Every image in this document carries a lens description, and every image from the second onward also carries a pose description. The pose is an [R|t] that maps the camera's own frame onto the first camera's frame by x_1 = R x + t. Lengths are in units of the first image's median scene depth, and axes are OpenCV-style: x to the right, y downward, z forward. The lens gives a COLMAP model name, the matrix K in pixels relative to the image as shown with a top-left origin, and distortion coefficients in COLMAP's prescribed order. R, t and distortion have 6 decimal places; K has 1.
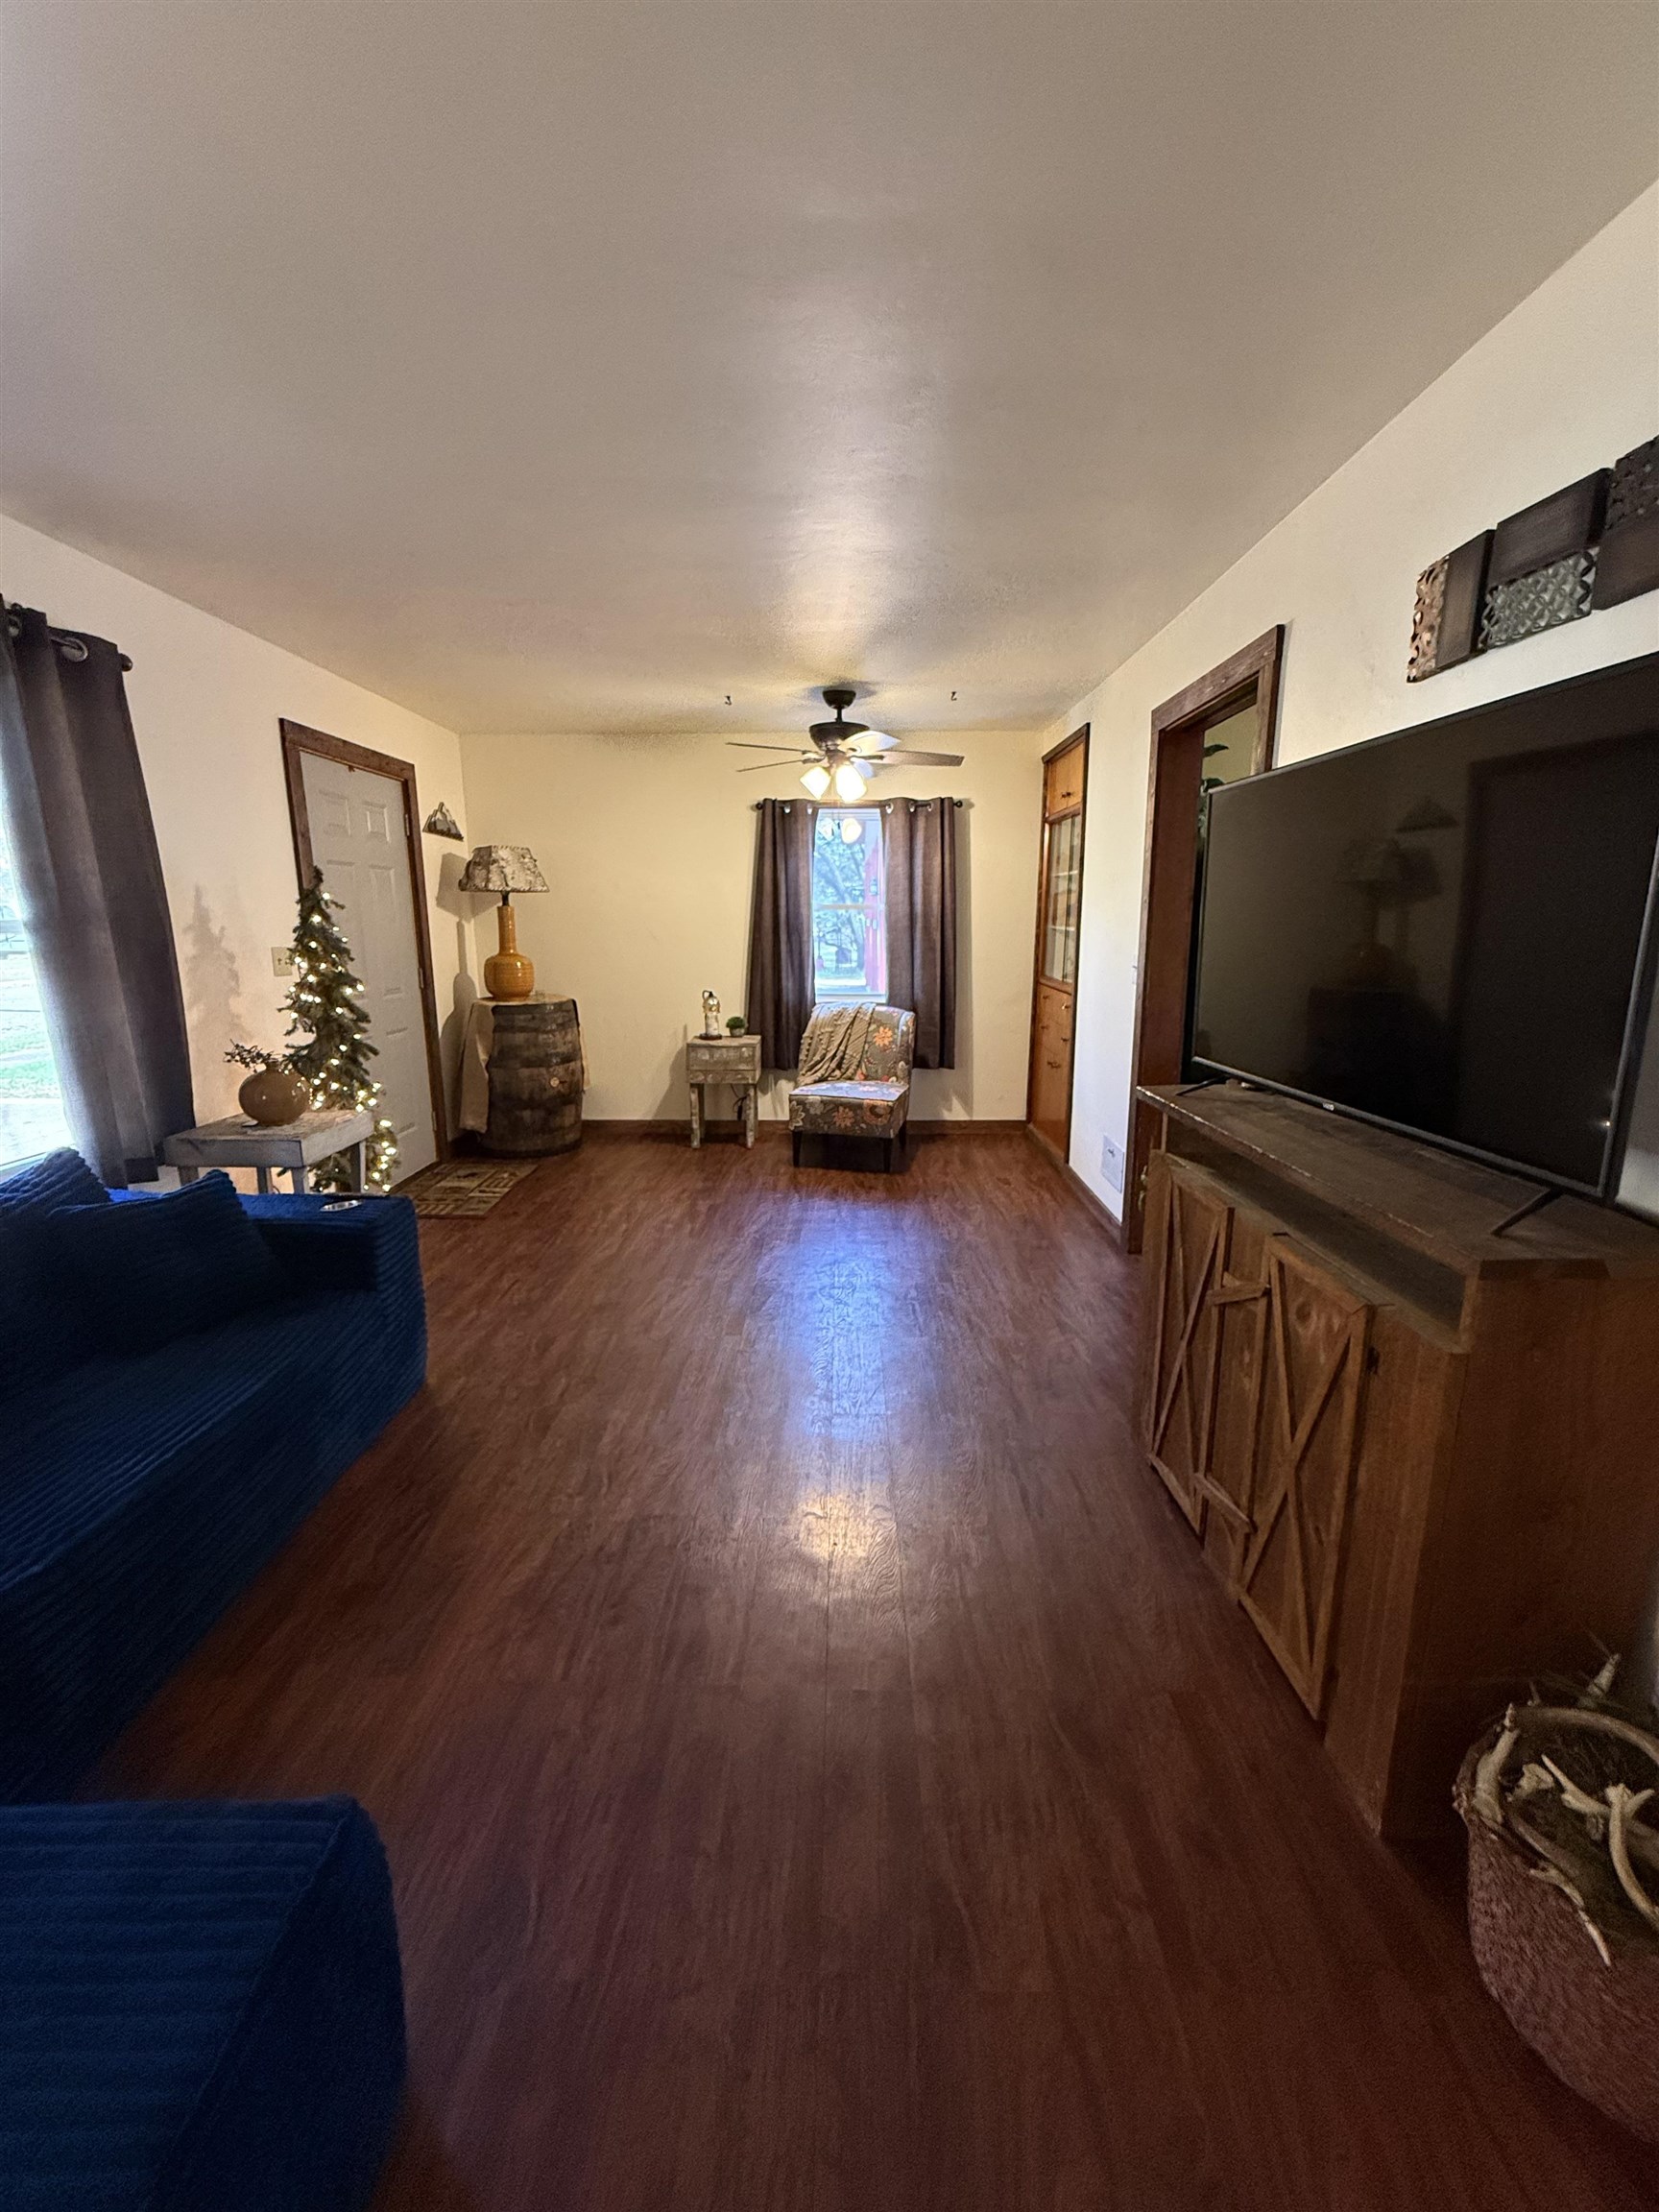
lens RADIAL K [[882.2, 0, 825.2], [0, 882.2, 1103.5], [0, 0, 1]] dist [-0.000142, 0.000563]
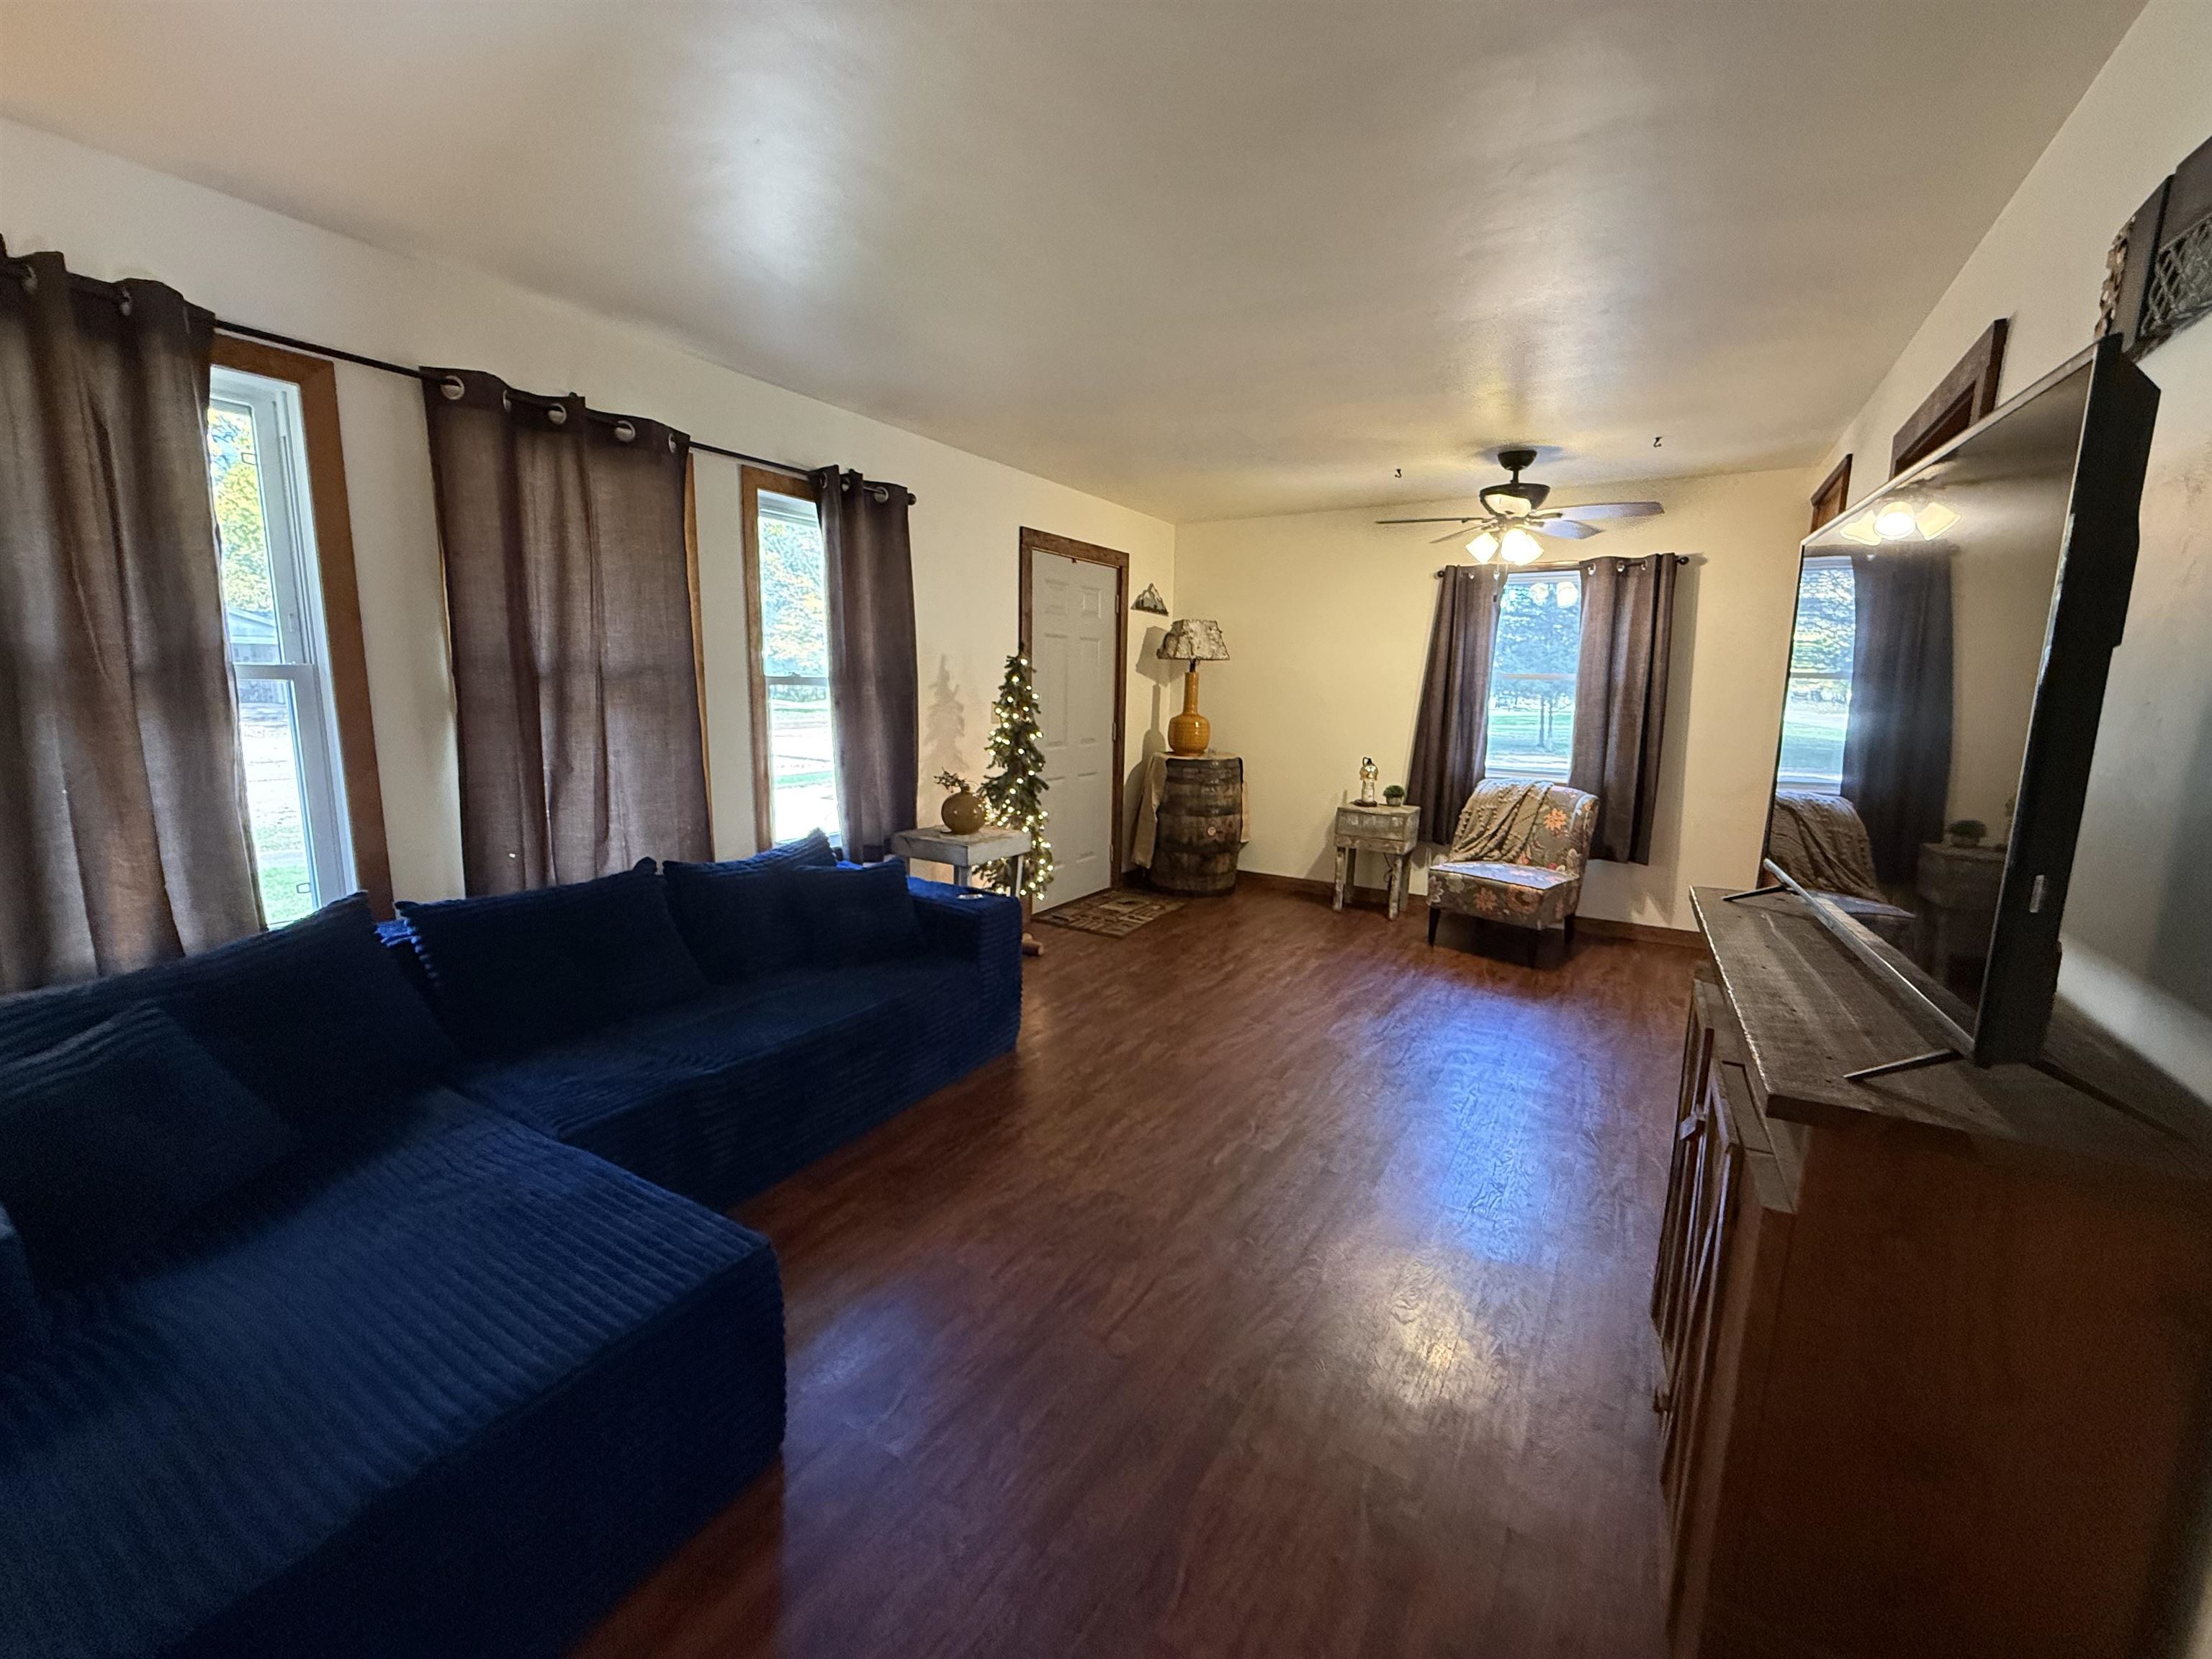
lens RADIAL K [[882.2, 0, 1095.9], [0, 882.2, 834.1], [0, 0, 1]] dist [-0.000142, 0.000563]
pose [[0.850834, 0.105206, -0.514794, 0.137950], [-0.126262, 0.991979, -0.005957, 0.004289], [0.510038, 0.070067, 0.857293, -0.016811]]
